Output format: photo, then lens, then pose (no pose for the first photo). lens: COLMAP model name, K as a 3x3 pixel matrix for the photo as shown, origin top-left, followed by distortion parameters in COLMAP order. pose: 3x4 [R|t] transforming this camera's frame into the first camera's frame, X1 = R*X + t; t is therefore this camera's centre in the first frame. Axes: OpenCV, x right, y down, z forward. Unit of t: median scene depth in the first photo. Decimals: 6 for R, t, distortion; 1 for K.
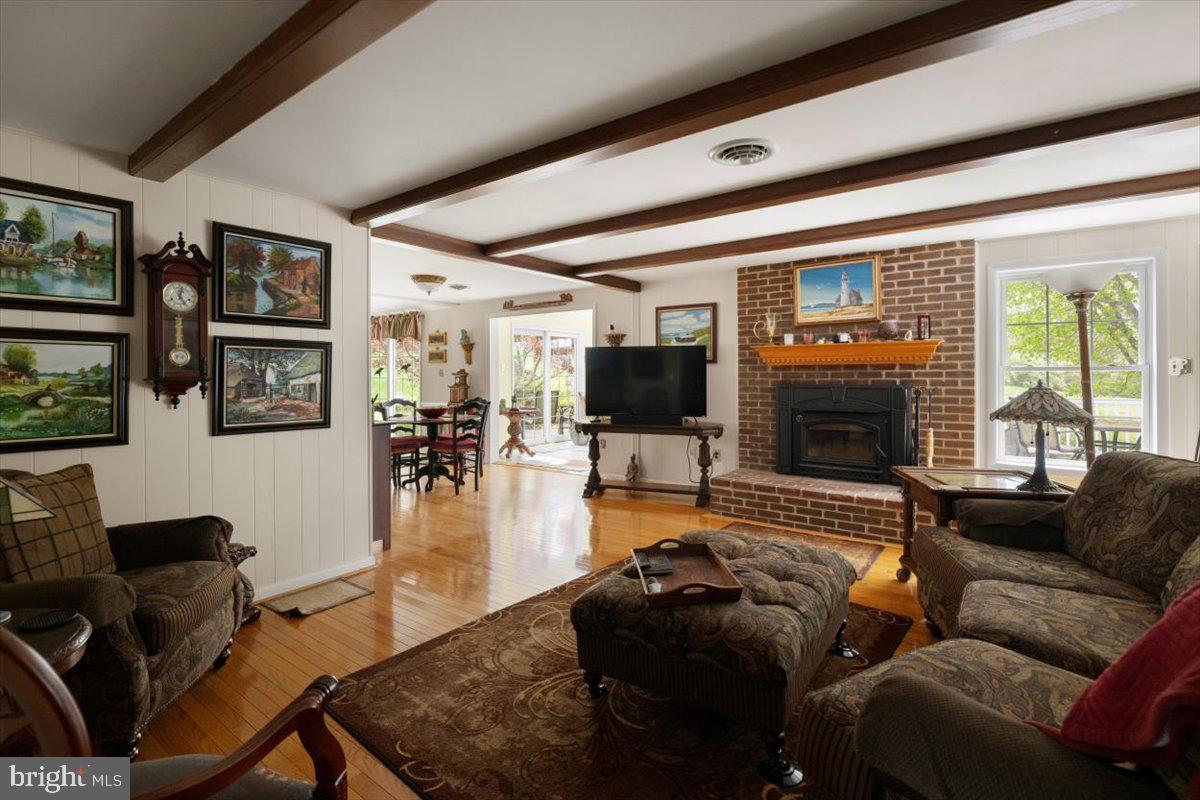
lens RADIAL K [[546.2, 0, 598.0], [0, 546.2, 374.8], [0, 0, 1]] dist [-0.000927, -0.000194]
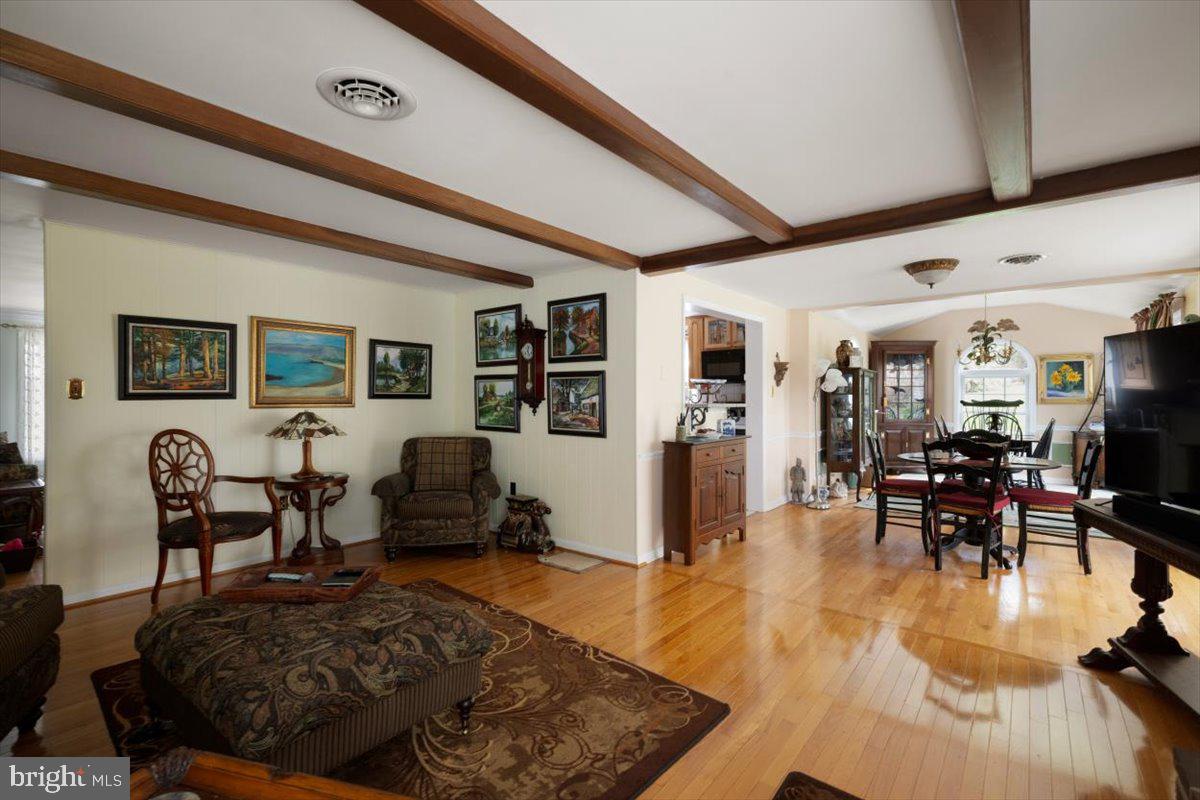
lens RADIAL K [[535.1, 0, 600.0], [0, 535.1, 400.0], [0, 0, 1]] dist [0.000425, -0.000001]
pose [[-0.032871, 0.008393, -0.999424, 0.833160], [-0.002441, 0.999961, 0.008478, -0.002479], [0.999457, 0.002718, -0.032849, 1.143436]]
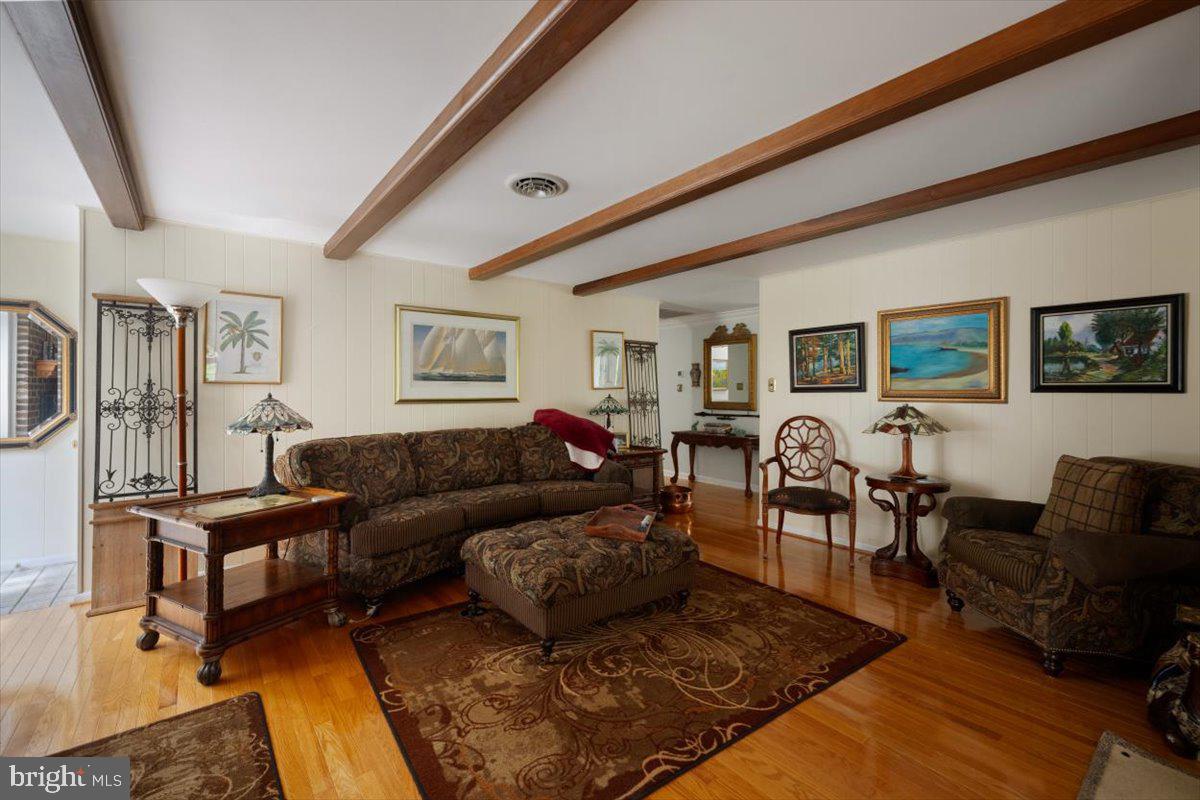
lens RADIAL K [[512.0, 0, 599.4], [0, 512.0, 391.2], [0, 0, 1]] dist [-0.001028, -0.000094]
pose [[-0.966532, 0.001623, 0.256539, -0.101231], [0.001461, 0.999999, -0.000821, 0.006277], [-0.256540, -0.000419, -0.966533, 1.676200]]
